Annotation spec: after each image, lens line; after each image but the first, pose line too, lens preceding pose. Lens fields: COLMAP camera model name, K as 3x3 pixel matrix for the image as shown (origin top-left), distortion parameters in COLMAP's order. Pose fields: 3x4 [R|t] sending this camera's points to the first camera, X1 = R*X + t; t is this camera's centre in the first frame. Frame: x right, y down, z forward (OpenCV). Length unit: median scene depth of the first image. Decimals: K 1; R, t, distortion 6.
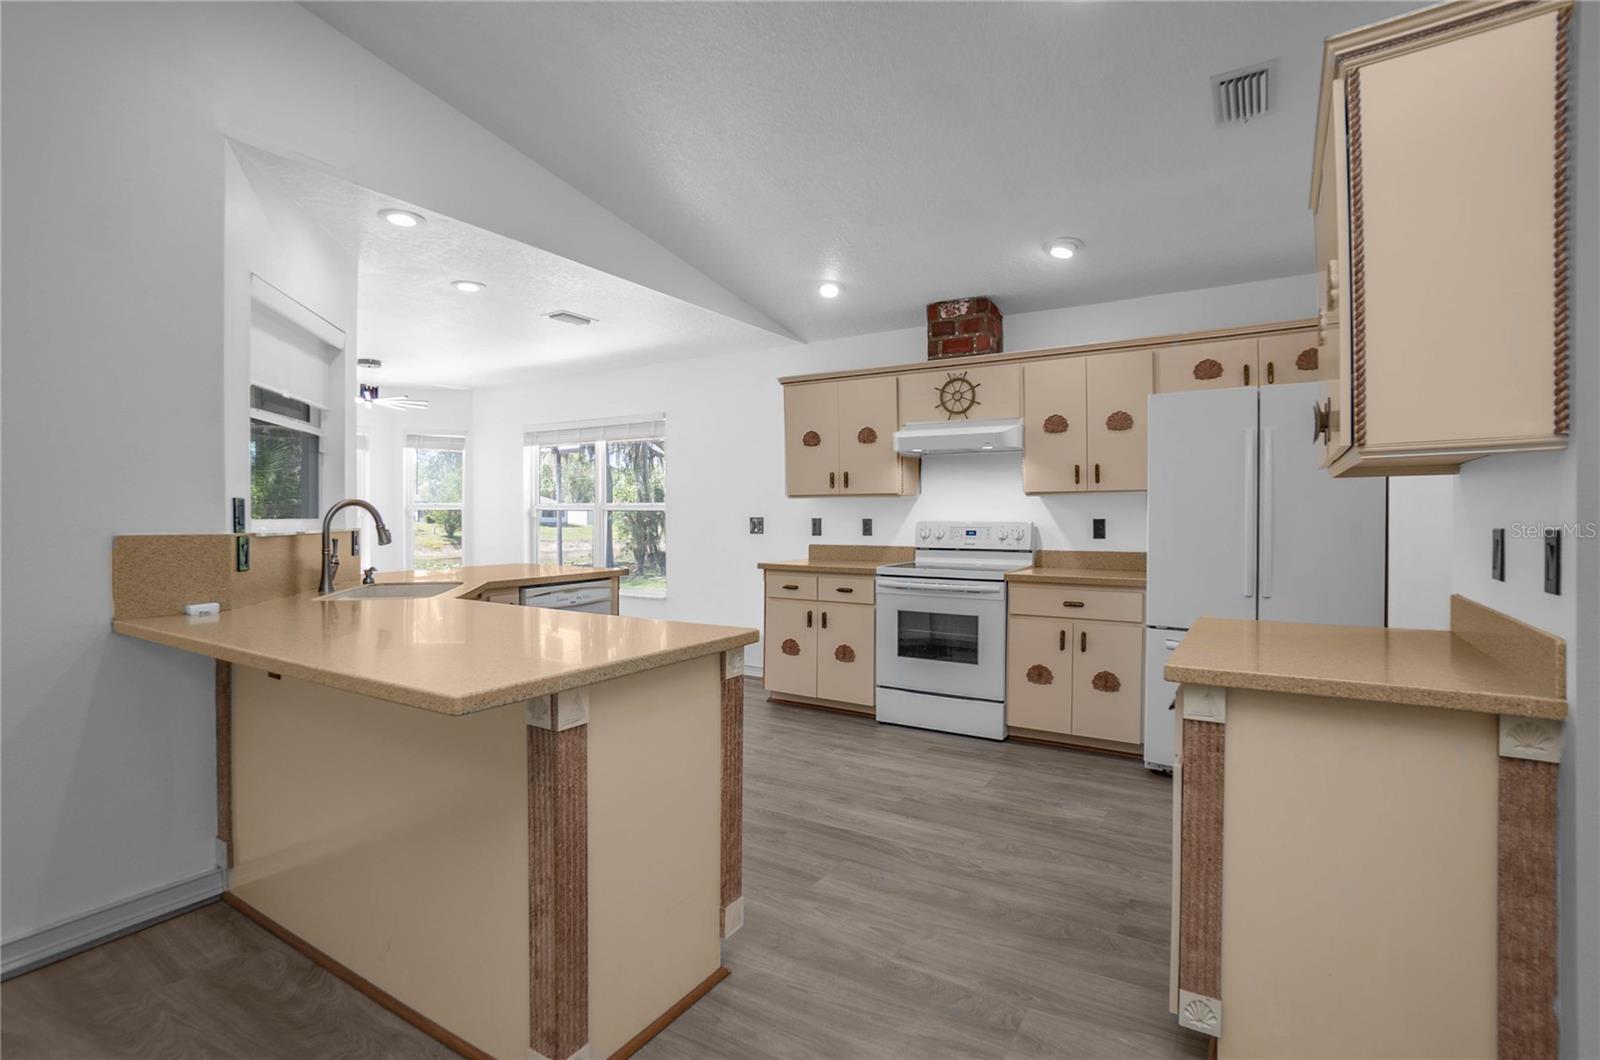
lens RADIAL K [[772.7, 0, 760.1], [0, 772.7, 514.1], [0, 0, 1]] dist [-0.026741, 0.000905]
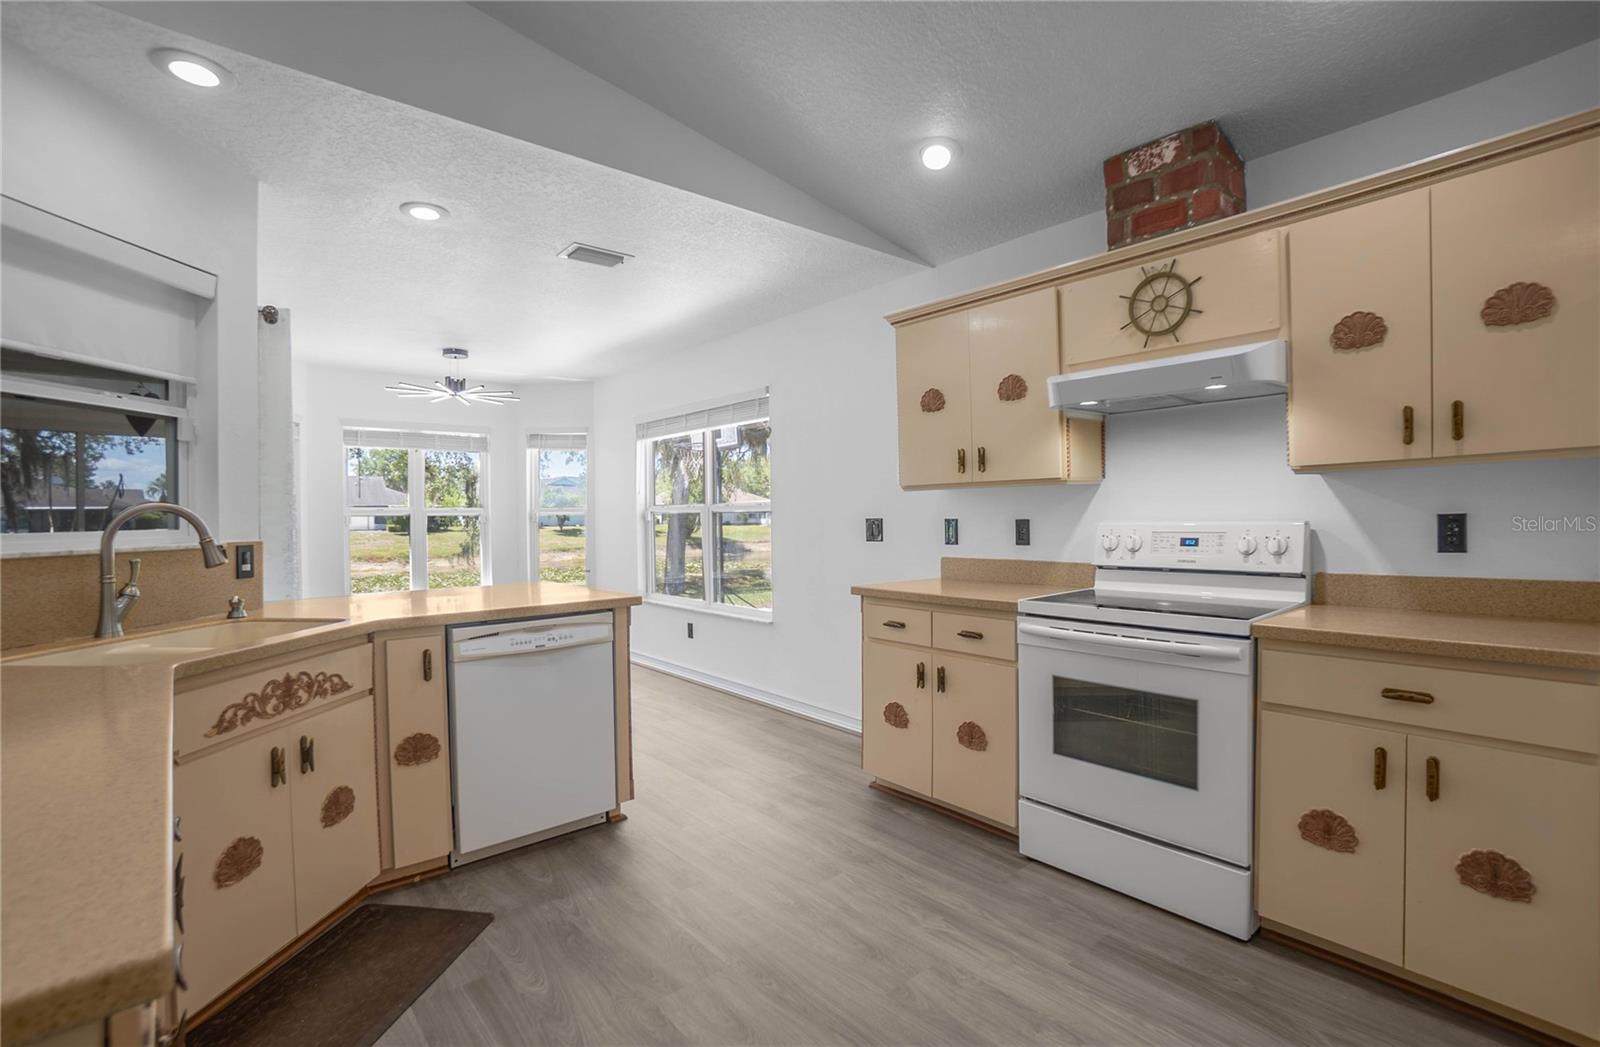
lens RADIAL K [[740.2, 0, 788.3], [0, 740.2, 520.0], [0, 0, 1]] dist [-0.036932, 0.000093]
pose [[0.958952, -0.012640, -0.283287, 0.144366], [0.014012, 0.999898, 0.002817, 0.002301], [0.283223, -0.006671, 0.959031, 0.403232]]
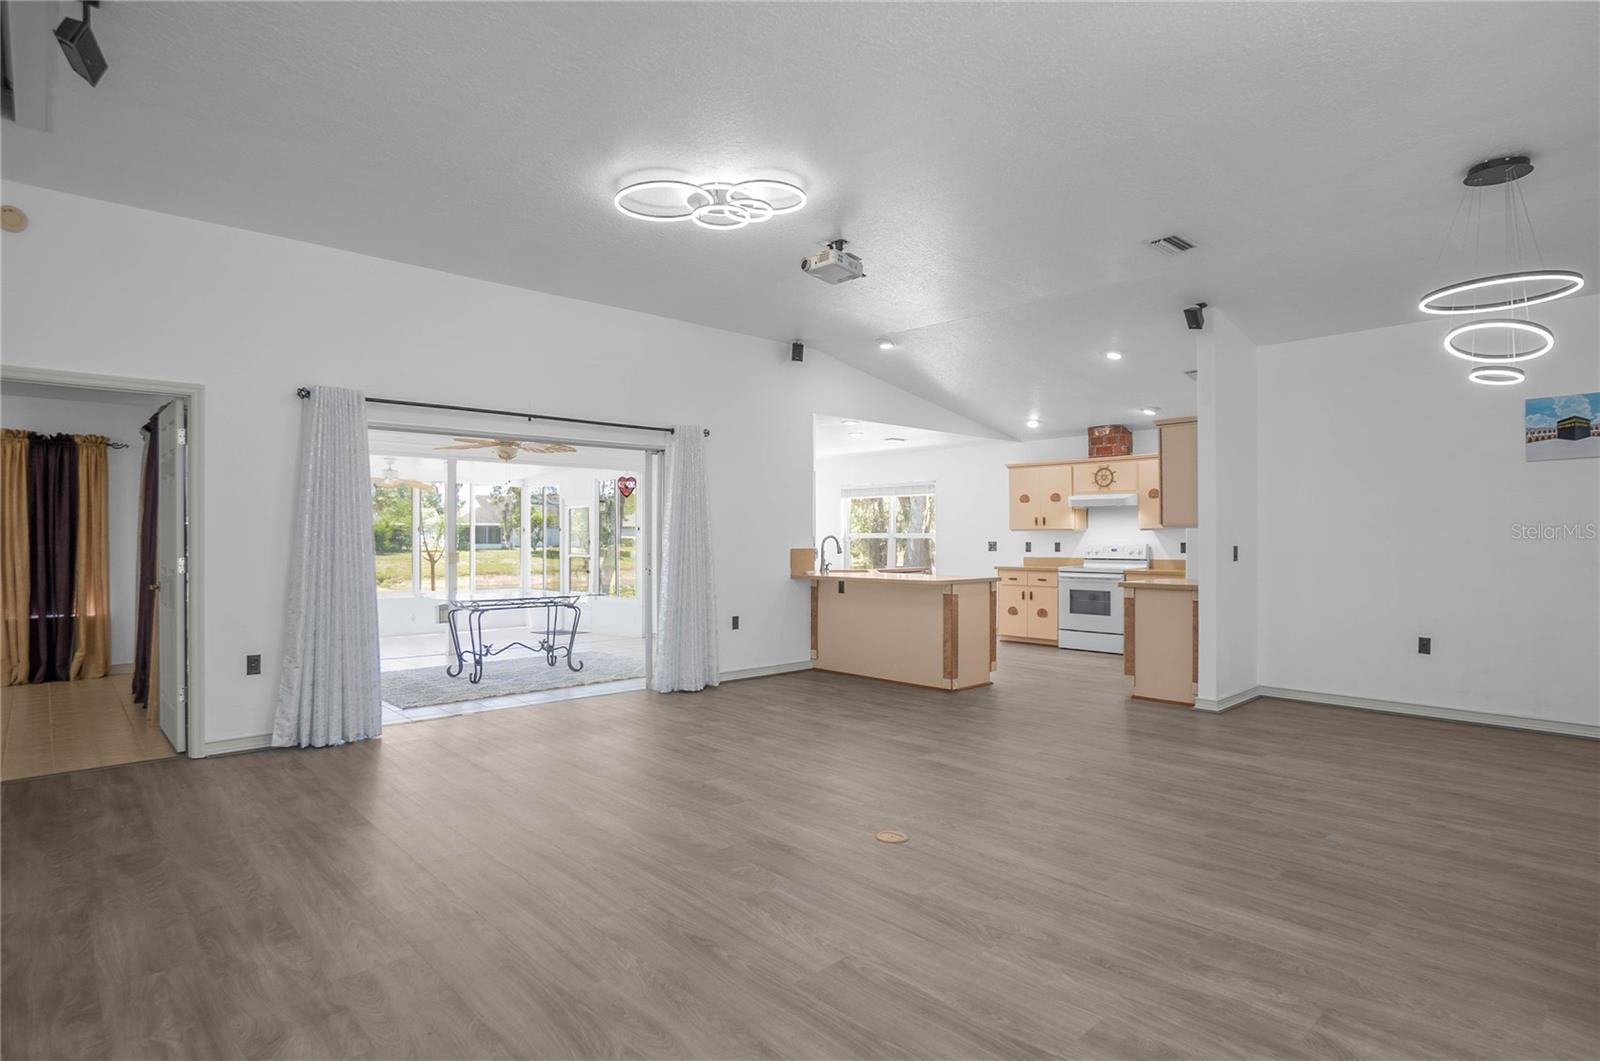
lens RADIAL K [[842.1, 0, 741.5], [0, 842.1, 541.9], [0, 0, 1]] dist [-0.043931, 0.008262]
pose [[0.962252, -0.002581, -0.272150, -0.043570], [0.003855, 0.999984, 0.004146, -0.007074], [0.272134, -0.005039, 0.962246, -1.235737]]
